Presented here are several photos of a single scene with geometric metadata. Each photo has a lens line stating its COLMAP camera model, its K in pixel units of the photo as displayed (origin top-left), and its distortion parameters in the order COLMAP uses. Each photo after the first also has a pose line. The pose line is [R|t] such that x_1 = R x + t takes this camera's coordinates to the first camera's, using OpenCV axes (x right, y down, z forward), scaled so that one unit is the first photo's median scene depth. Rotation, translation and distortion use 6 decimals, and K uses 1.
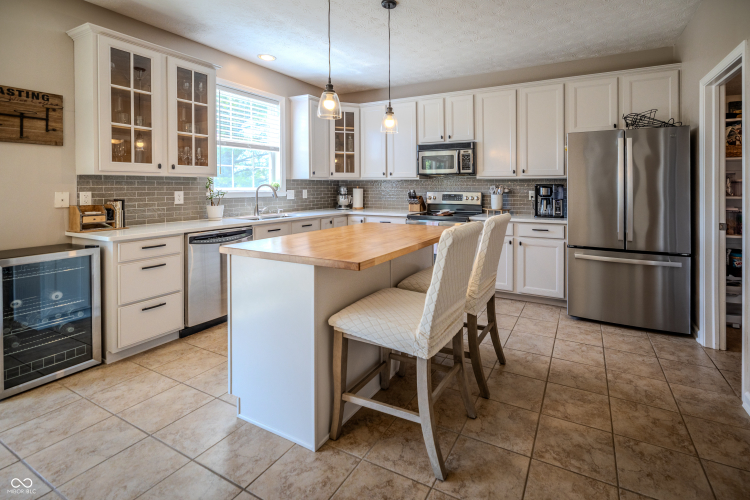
lens RADIAL K [[336.7, 0, 424.3], [0, 336.7, 191.5], [0, 0, 1]] dist [0.004278, -0.000684]
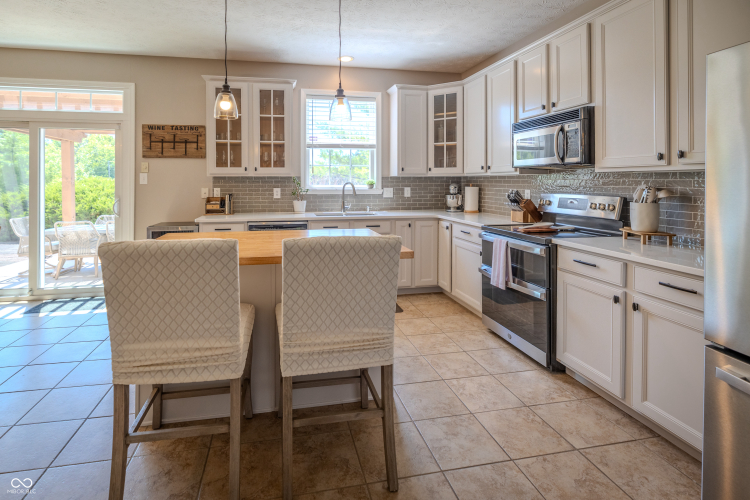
lens RADIAL K [[367.1, 0, 364.7], [0, 367.1, 185.4], [0, 0, 1]] dist [0.012940, -0.000107]
pose [[0.604586, 0.008578, -0.796493, 0.415404], [-0.011580, 0.999931, 0.001978, -0.012819], [0.796455, 0.008027, 0.604644, 0.330868]]
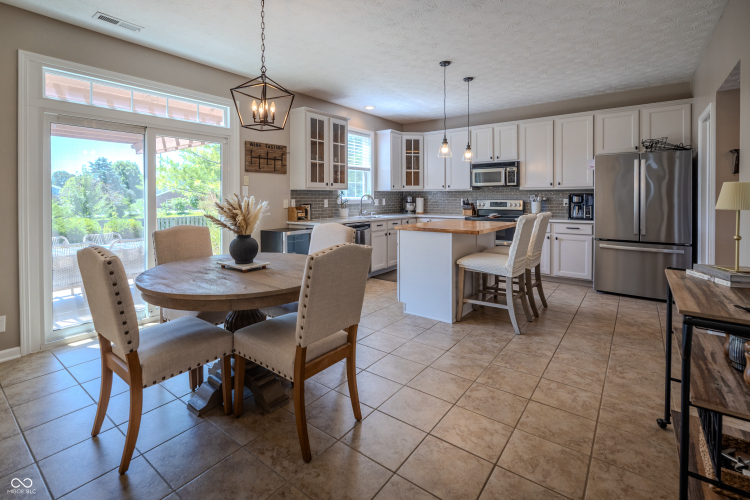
lens RADIAL K [[367.1, 0, 371.2], [0, 367.1, 210.2], [0, 0, 1]] dist [0.012940, -0.000107]
pose [[0.984506, 0.002277, -0.175336, -0.161506], [0.001375, 0.999785, 0.020702, 0.011518], [0.175346, -0.020622, 0.984291, -0.504746]]
